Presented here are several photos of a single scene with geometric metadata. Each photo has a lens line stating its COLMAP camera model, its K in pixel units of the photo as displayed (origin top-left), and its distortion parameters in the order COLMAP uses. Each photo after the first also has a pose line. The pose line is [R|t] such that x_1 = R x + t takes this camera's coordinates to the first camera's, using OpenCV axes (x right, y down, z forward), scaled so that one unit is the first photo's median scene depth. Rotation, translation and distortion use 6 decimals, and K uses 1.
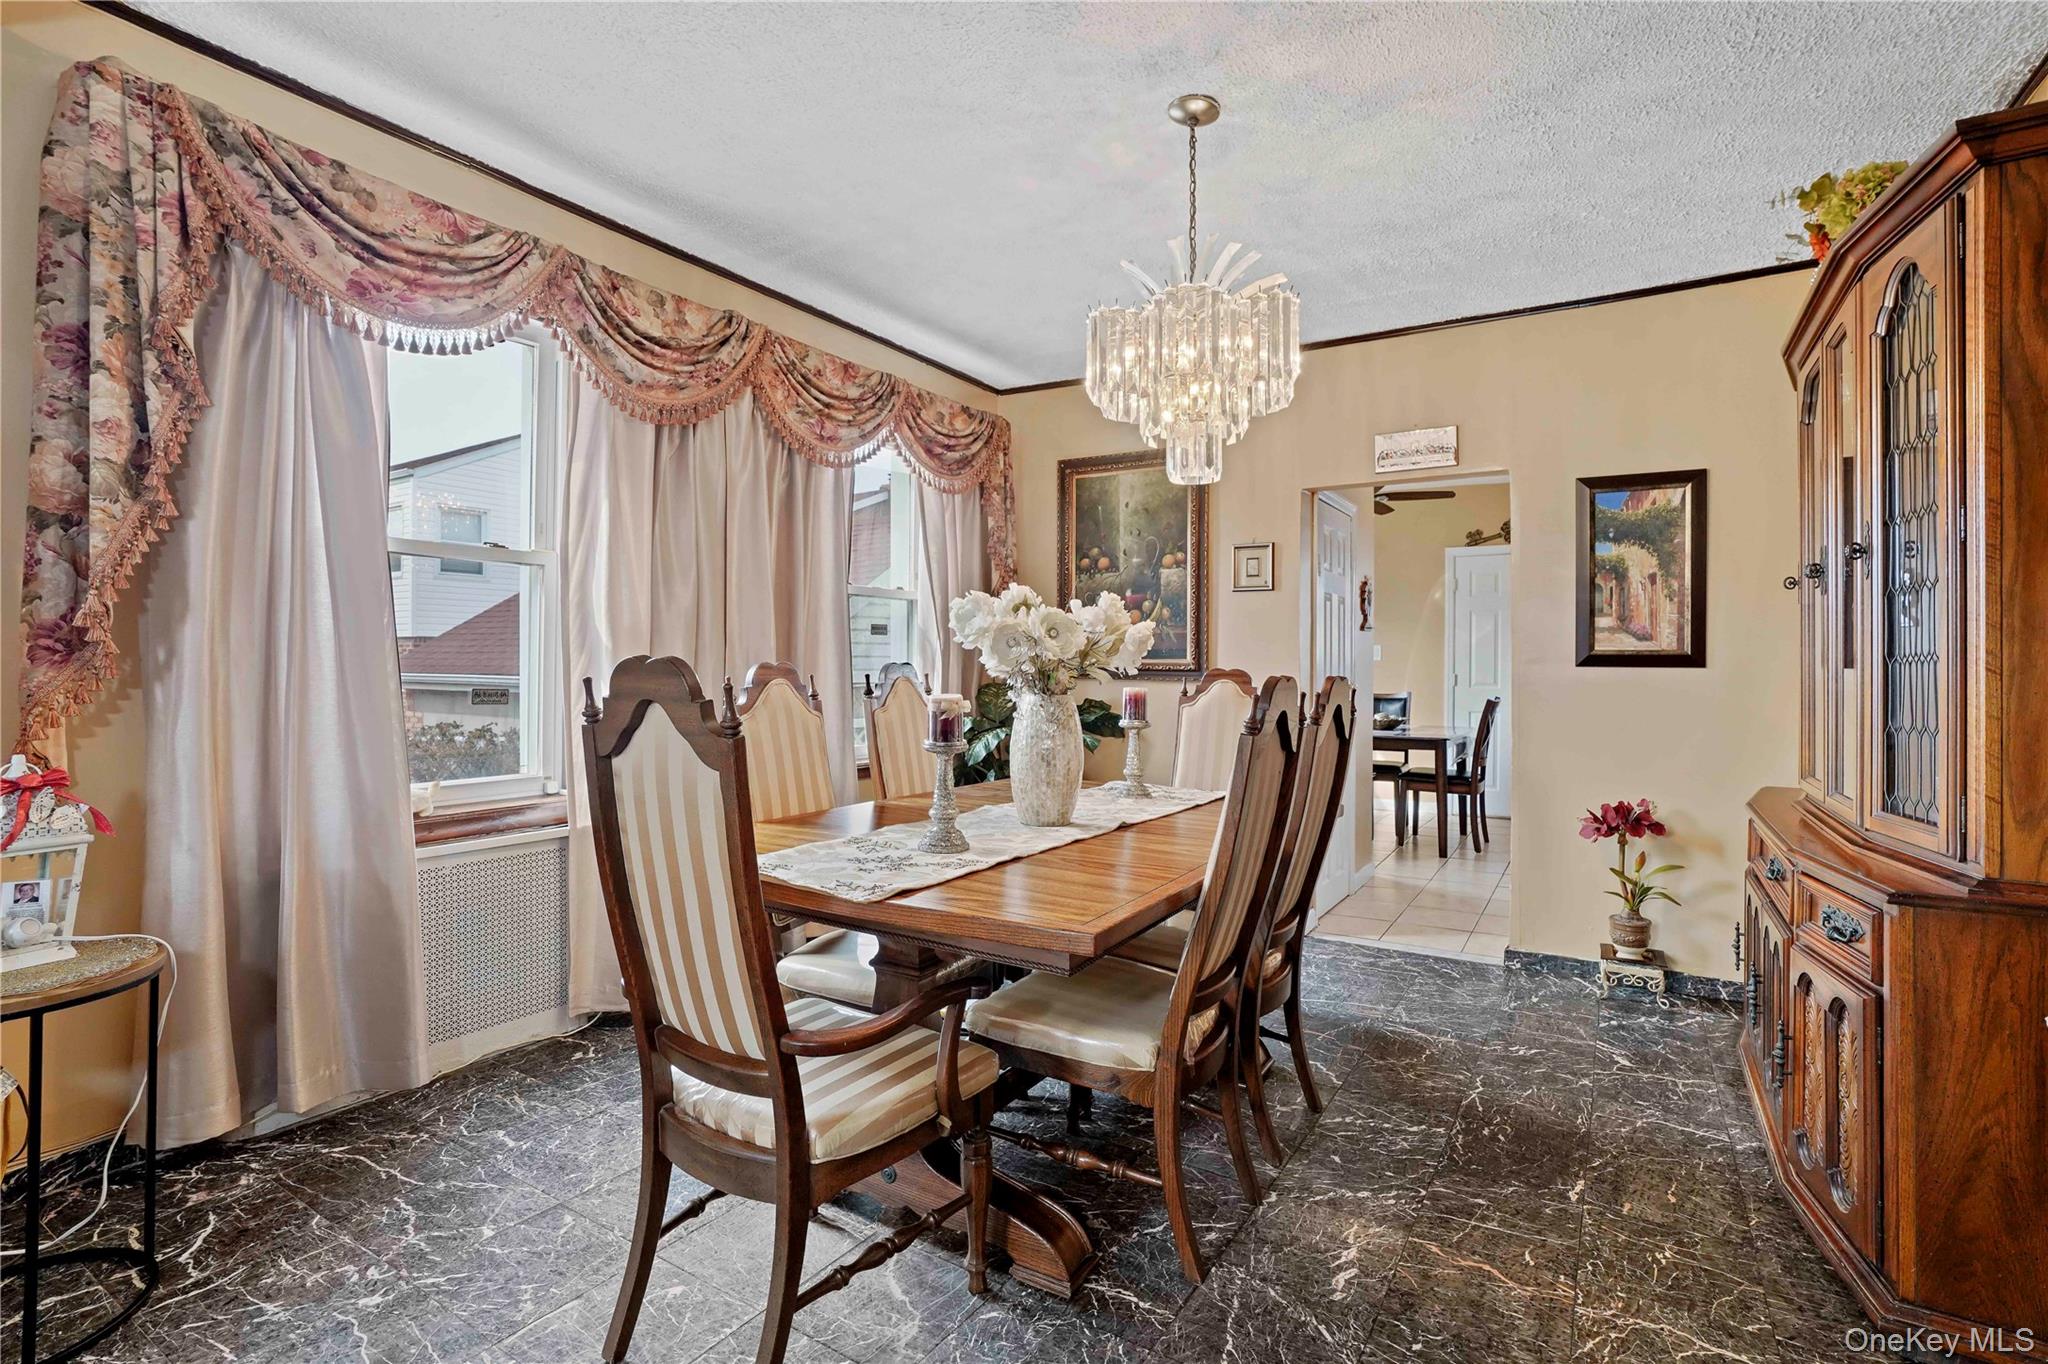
lens RADIAL K [[961.4, 0, 1005.5], [0, 961.4, 663.5], [0, 0, 1]] dist [-0.041343, 0.017872]
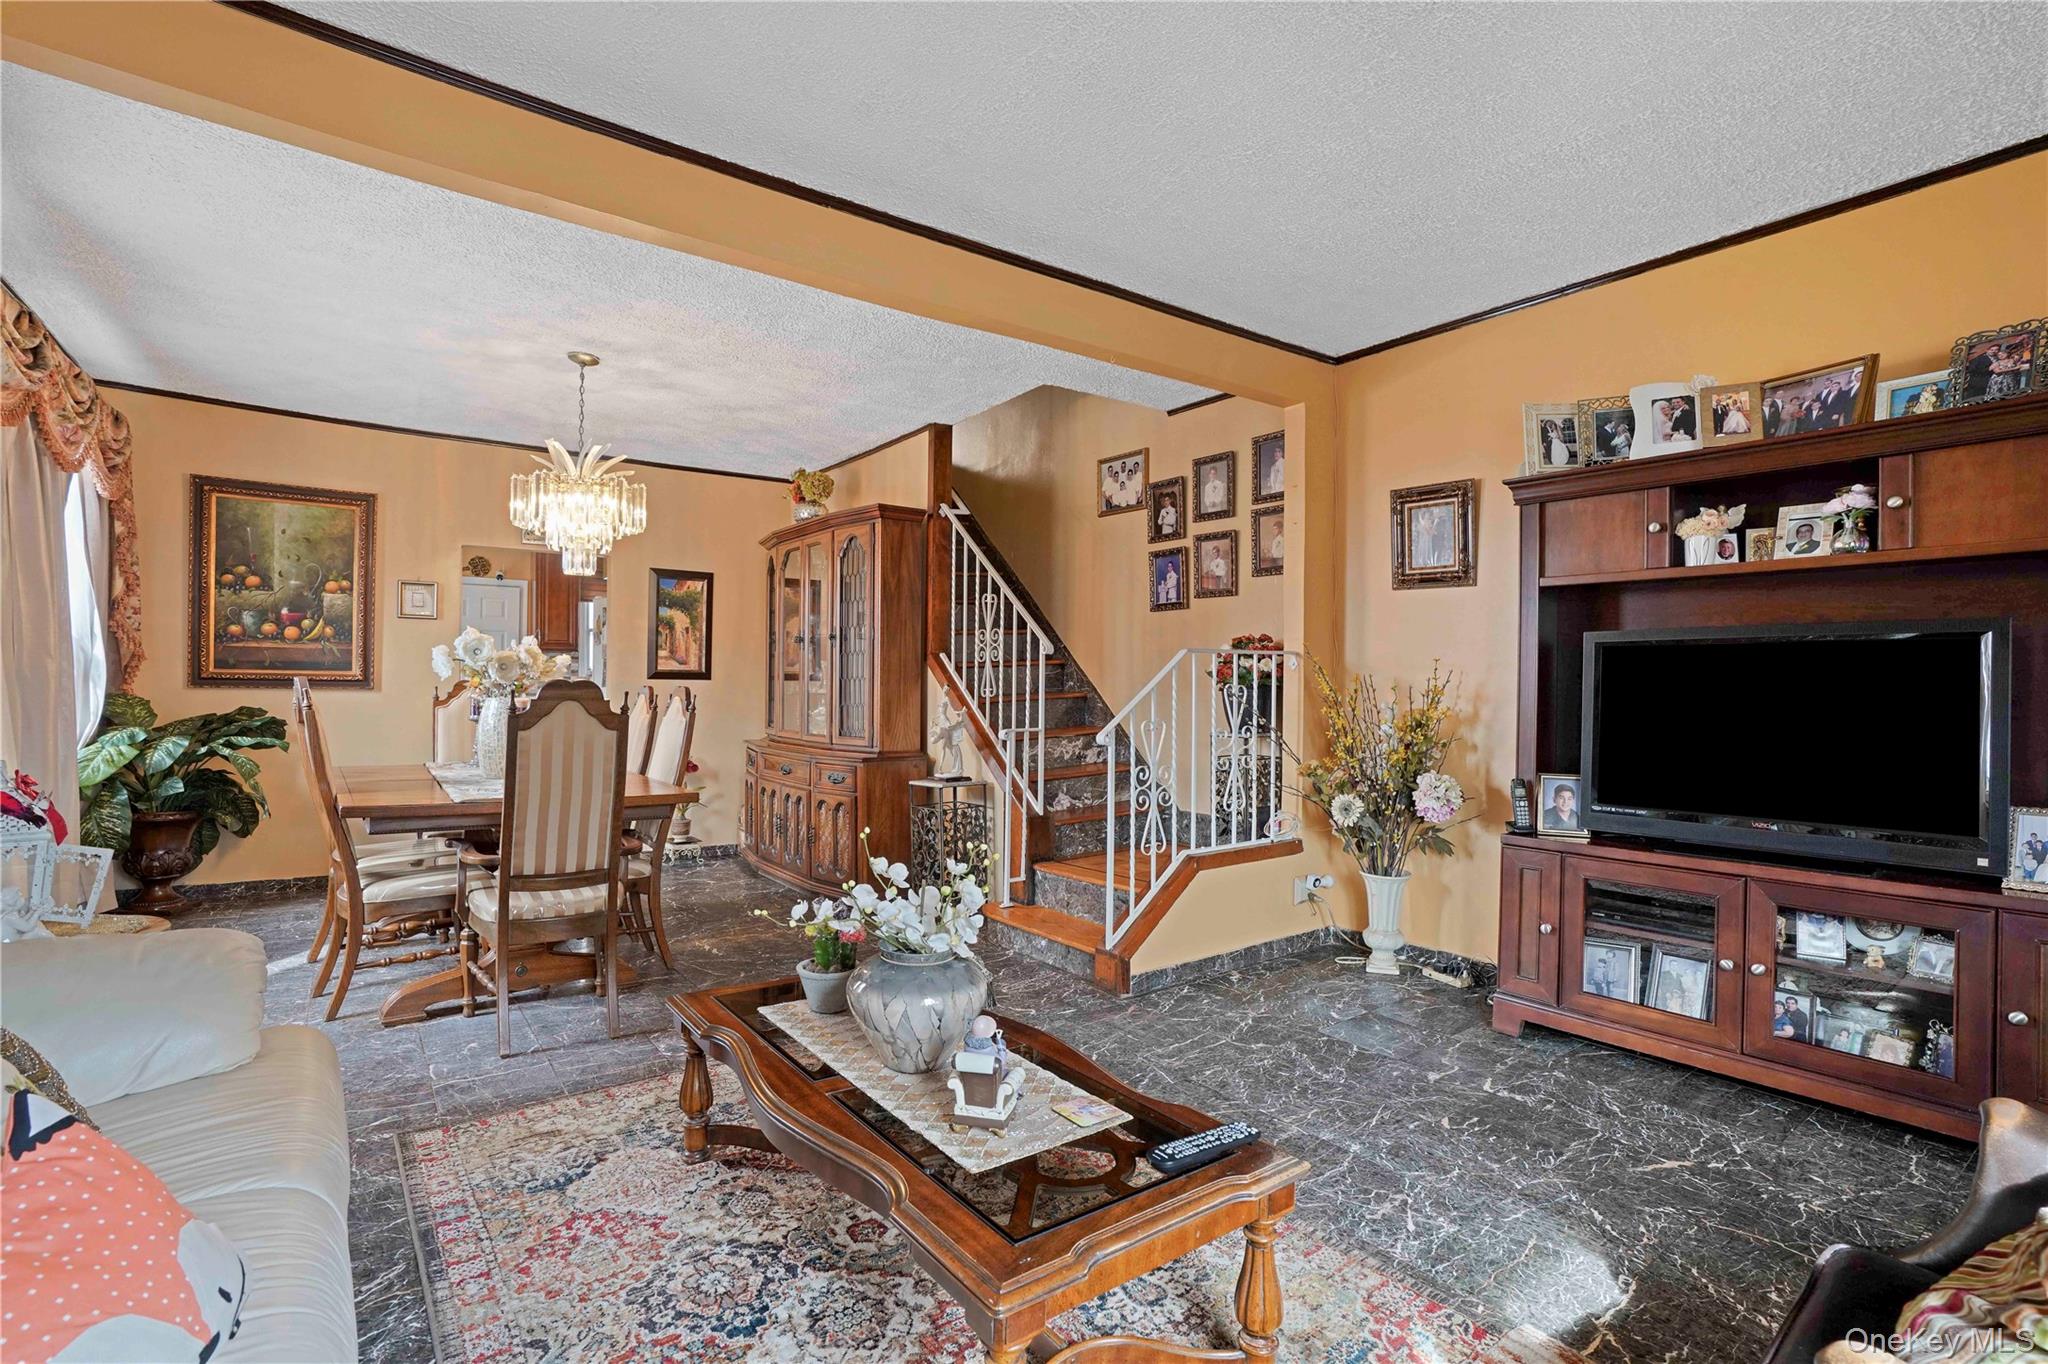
lens RADIAL K [[961.4, 0, 1040.4], [0, 961.4, 679.0], [0, 0, 1]] dist [-0.041343, 0.017872]
pose [[0.350469, -0.001070, 0.936574, -0.771228], [-0.010642, 0.999930, 0.005125, -0.012831], [-0.936514, -0.011763, 0.350433, -0.264210]]
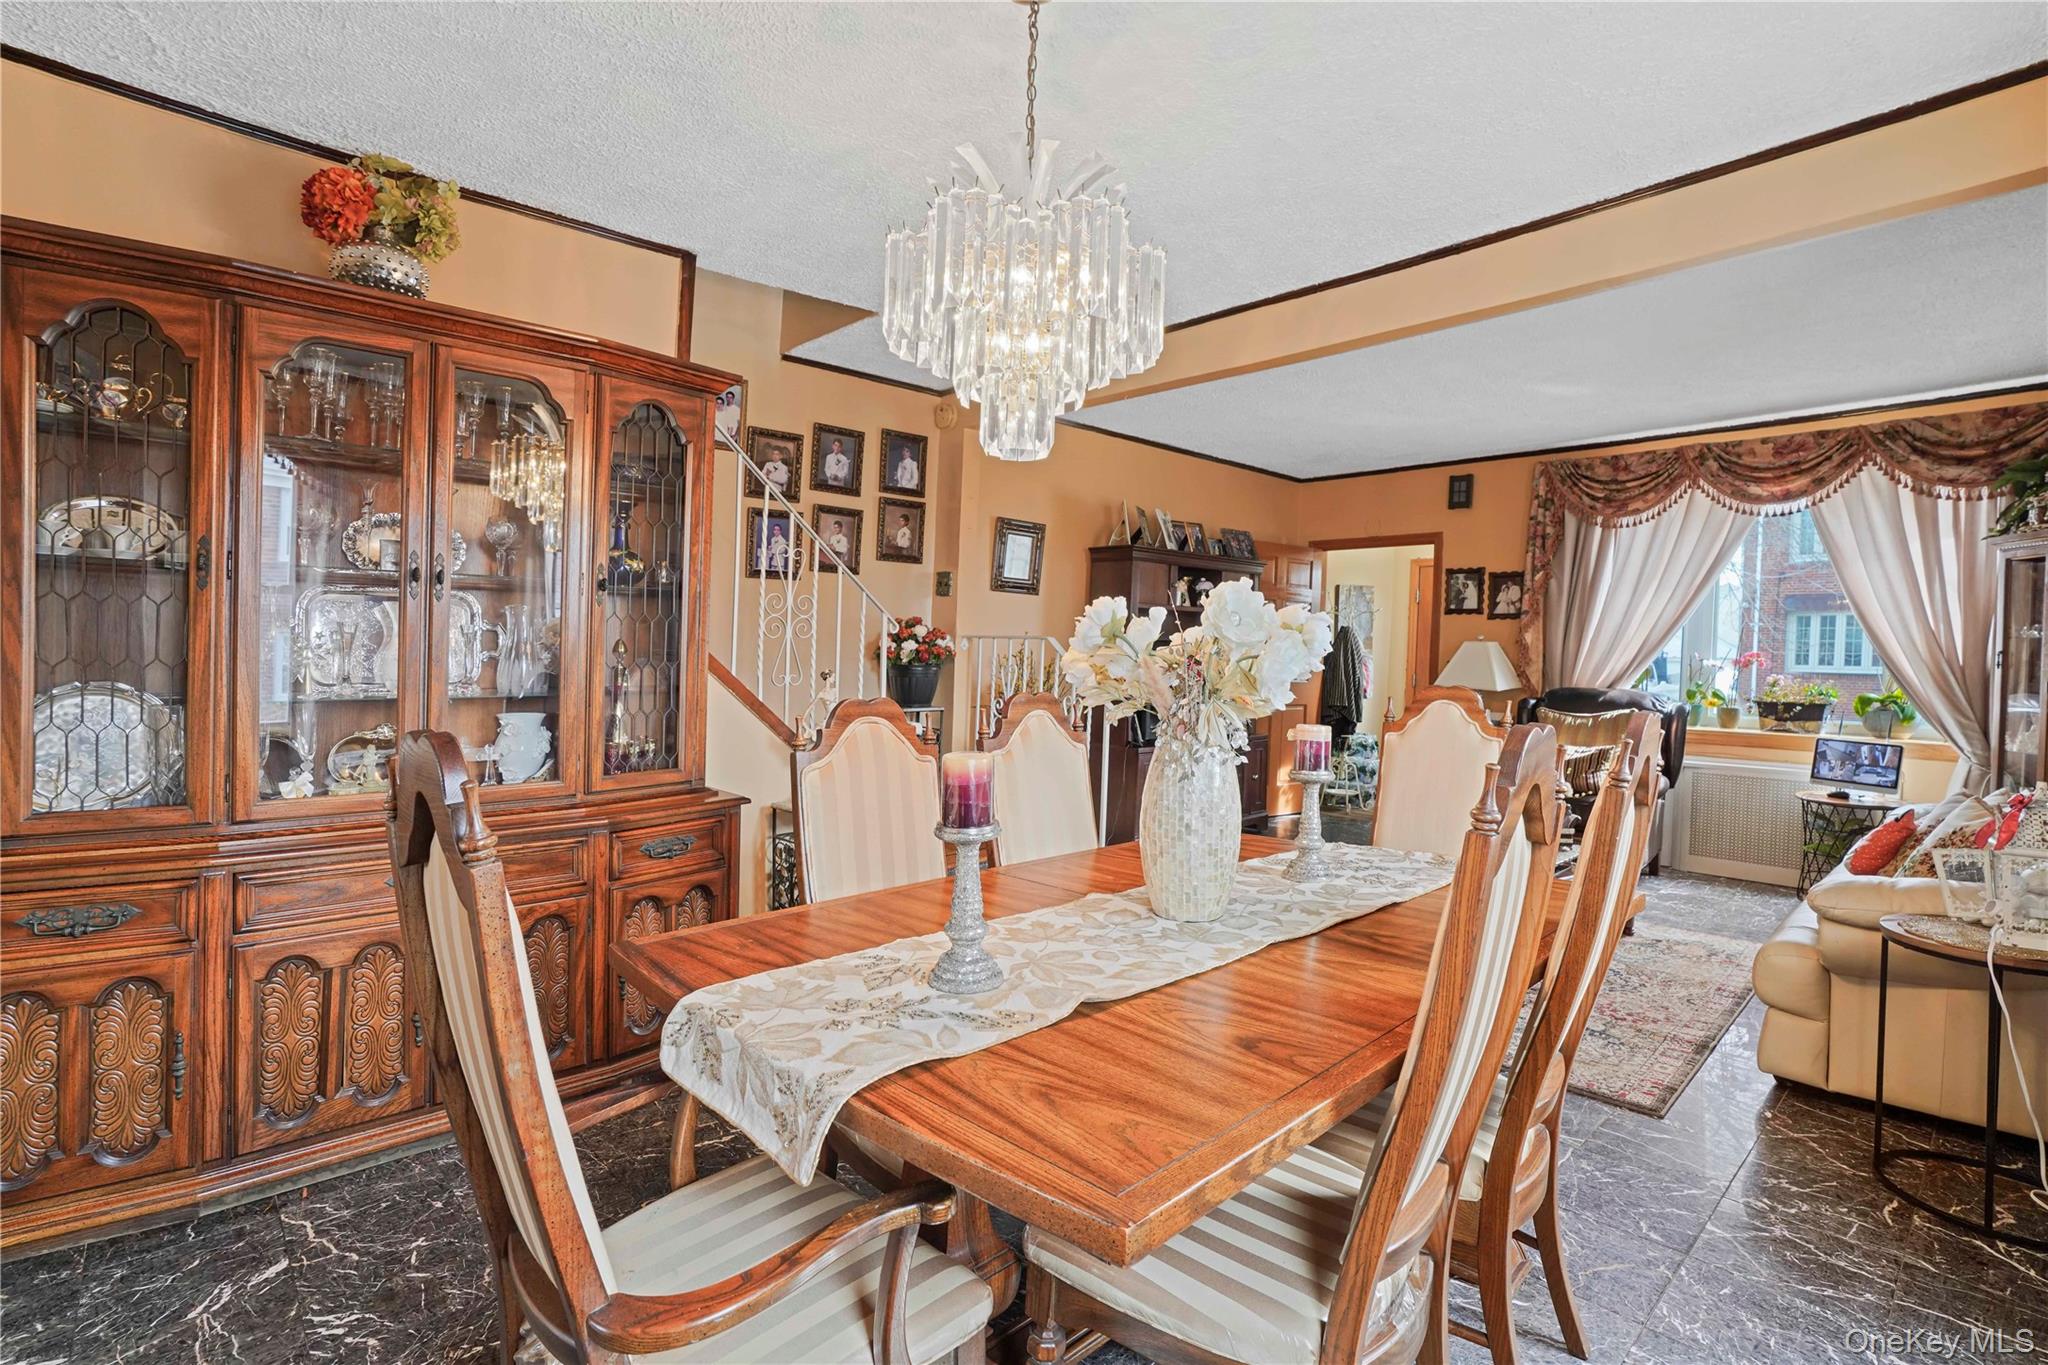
lens RADIAL K [[961.4, 0, 1011.7], [0, 961.4, 687.7], [0, 0, 1]] dist [-0.041343, 0.017872]
pose [[-0.964328, -0.032796, 0.262671, -0.009196], [-0.023638, 0.999000, 0.037952, -0.021307], [-0.263653, 0.030389, -0.964139, 1.204920]]
